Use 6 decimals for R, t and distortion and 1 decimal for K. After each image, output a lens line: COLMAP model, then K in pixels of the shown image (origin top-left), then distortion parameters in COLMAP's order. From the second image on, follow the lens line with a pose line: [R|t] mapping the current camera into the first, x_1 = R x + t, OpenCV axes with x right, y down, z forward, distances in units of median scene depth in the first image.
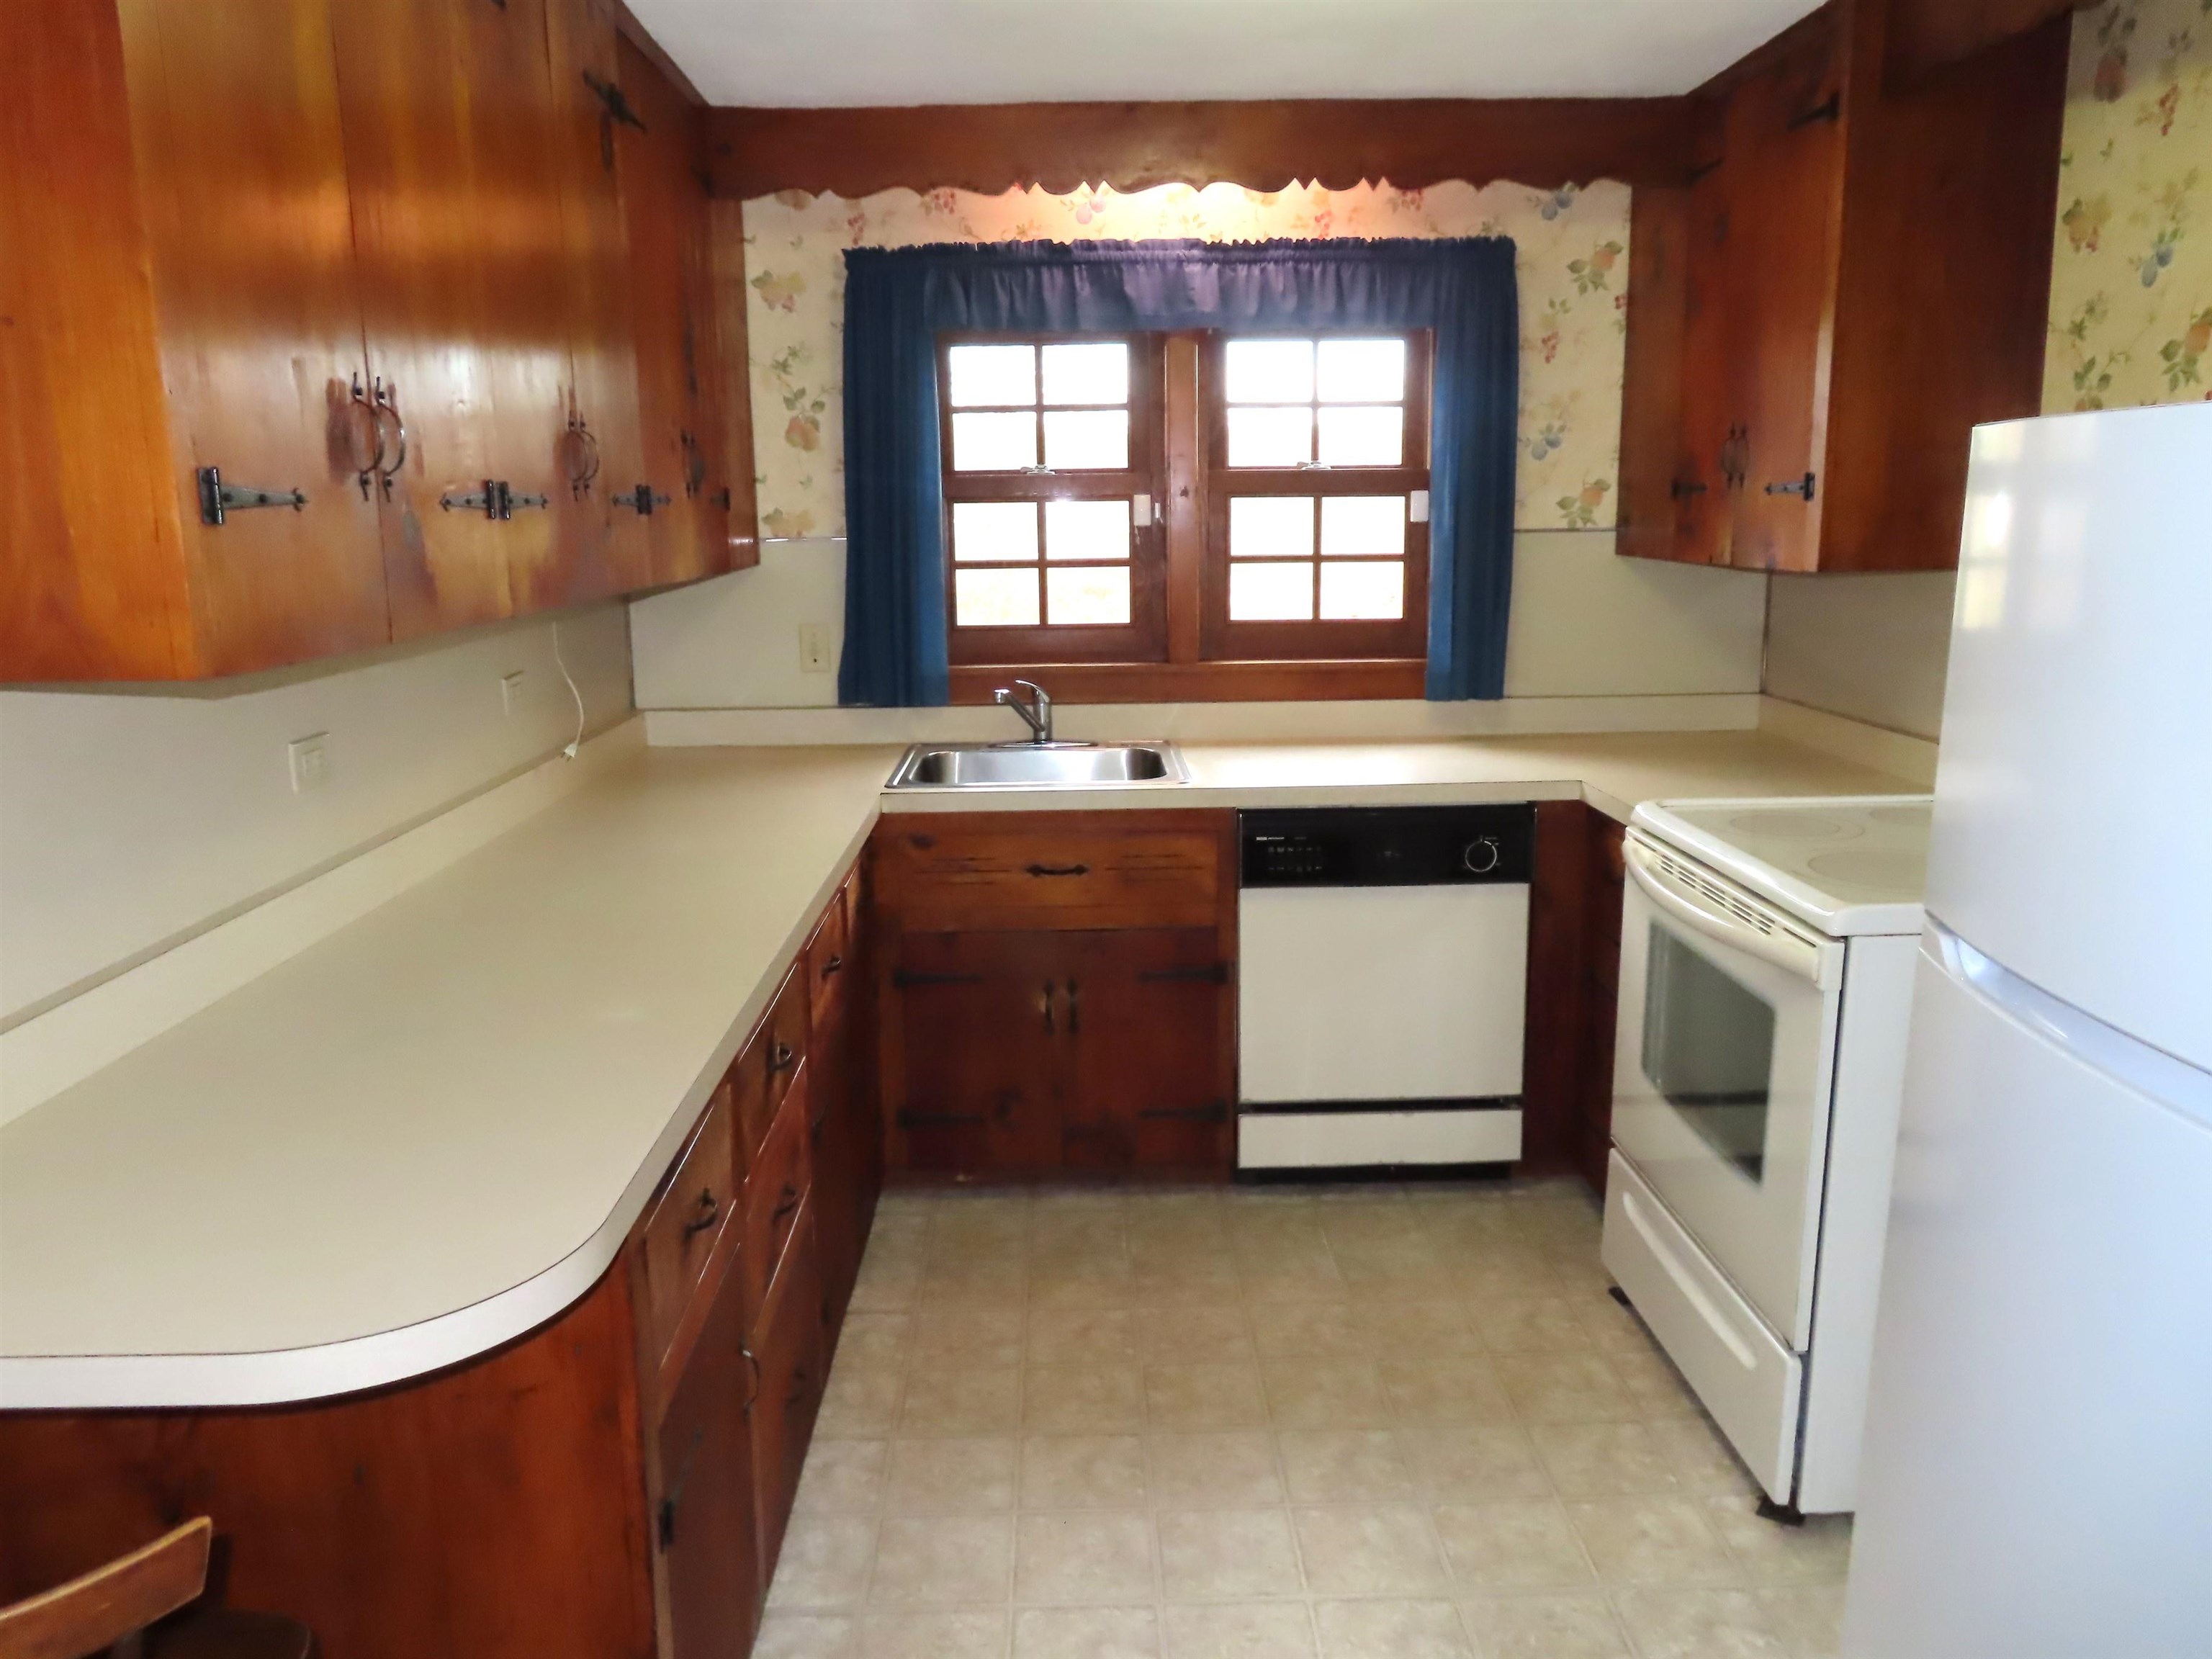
lens RADIAL K [[1588.7, 0, 1102.6], [0, 1588.7, 825.9], [0, 0, 1]] dist [-0.004062, -0.003920]
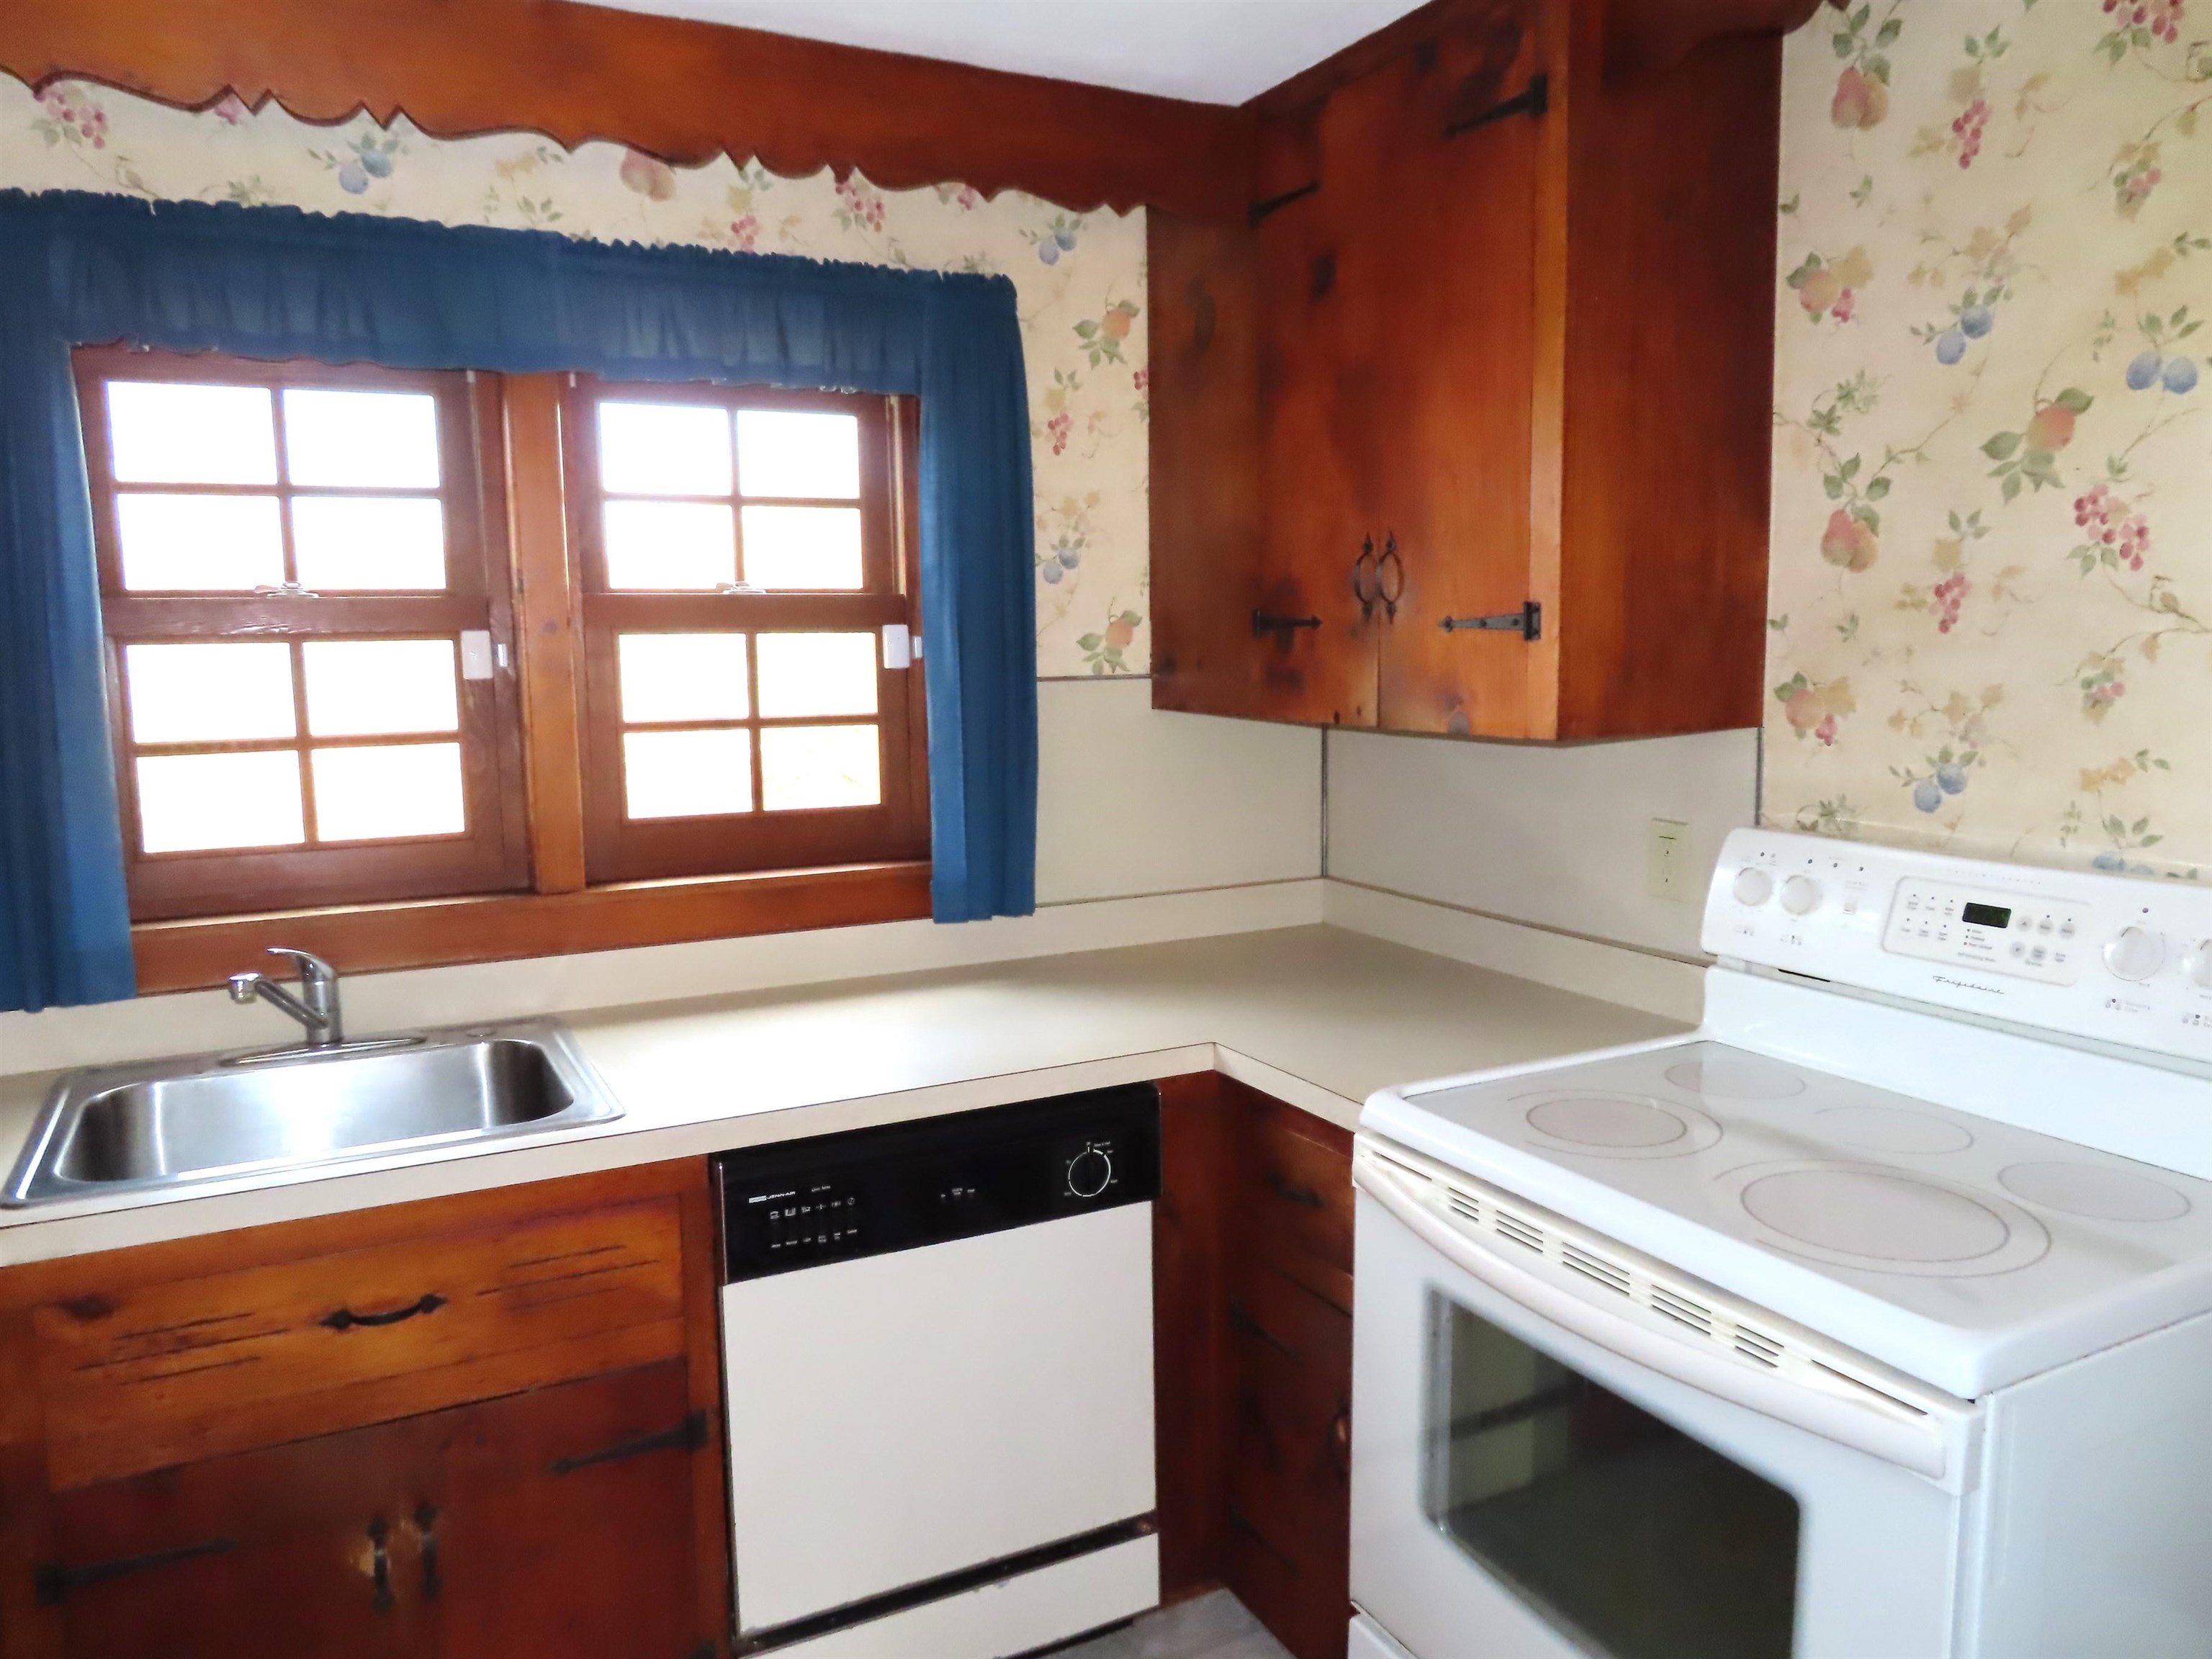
lens RADIAL K [[1588.7, 0, 1113.0], [0, 1588.7, 824.1], [0, 0, 1]] dist [-0.004062, -0.003920]
pose [[0.895057, -0.052944, 0.442798, -0.035664], [0.088971, 0.994166, -0.060974, -0.080583], [-0.436986, 0.093972, 0.894546, 0.377341]]
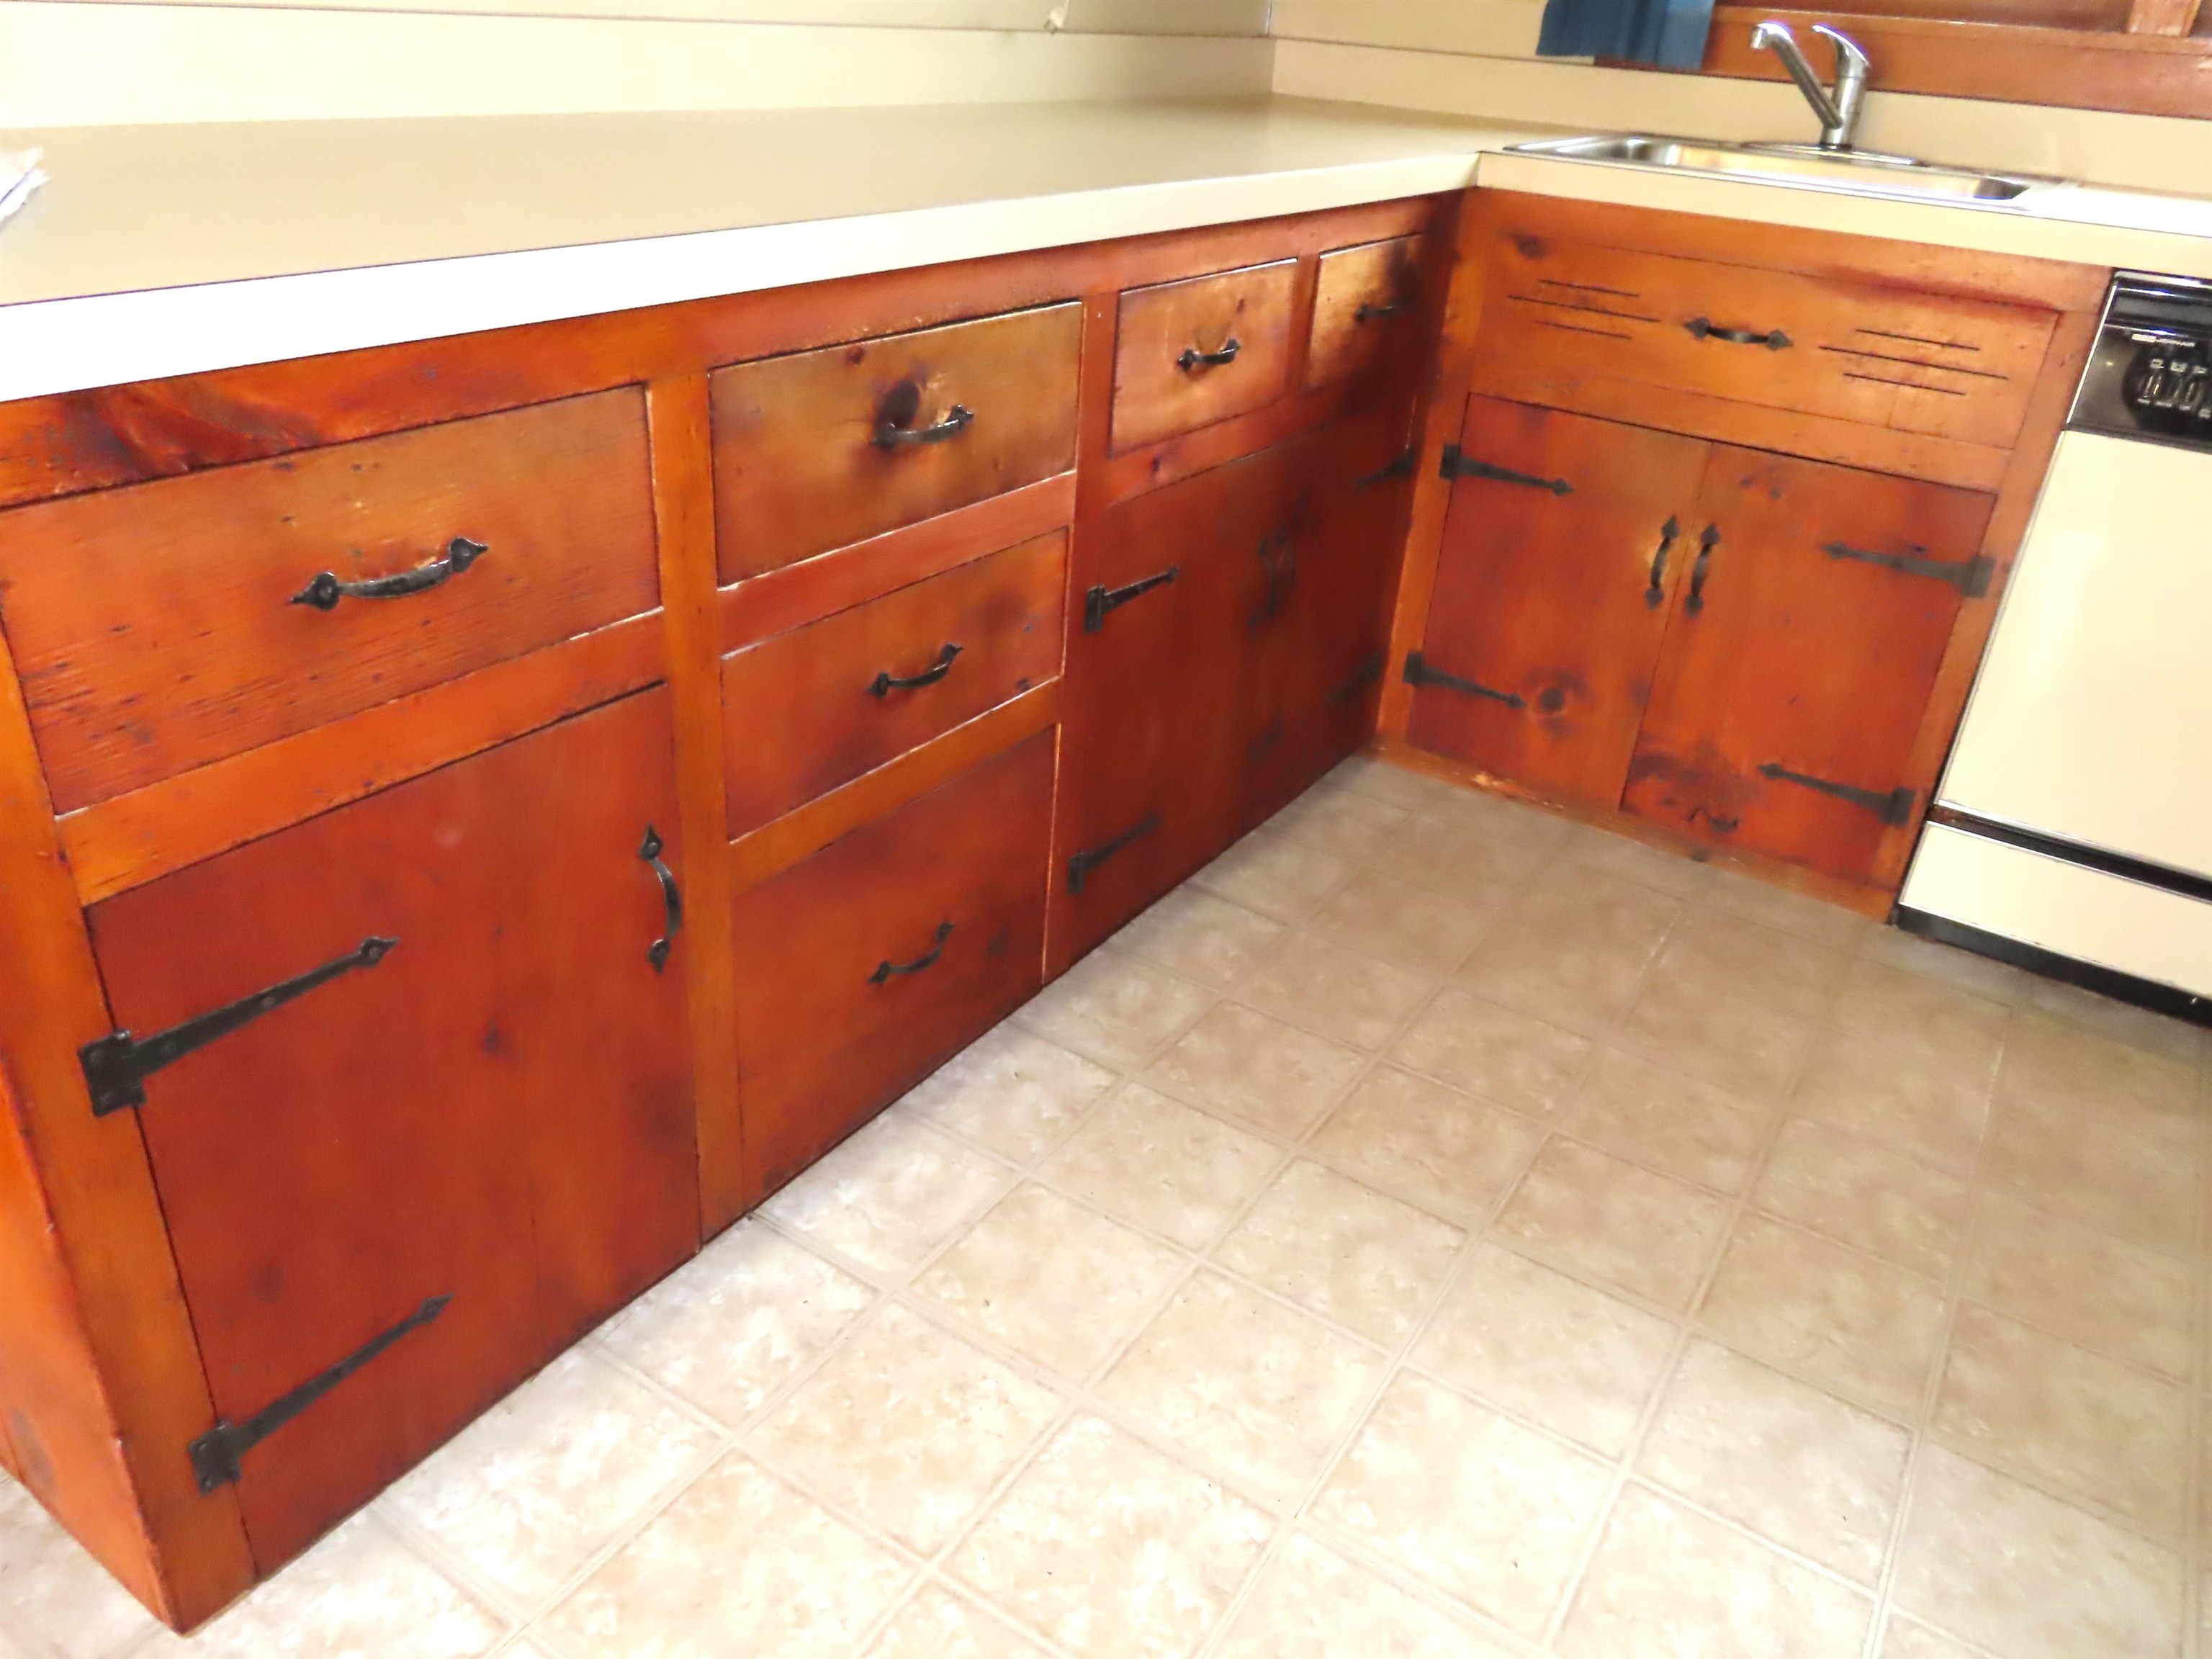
lens RADIAL K [[1588.7, 0, 1102.7], [0, 1588.7, 821.8], [0, 0, 1]] dist [-0.004062, -0.003920]
pose [[0.822146, 0.322044, -0.469429, 0.109851], [-0.188790, 0.932181, 0.308865, 0.057728], [0.537060, -0.165309, 0.827188, 0.344496]]
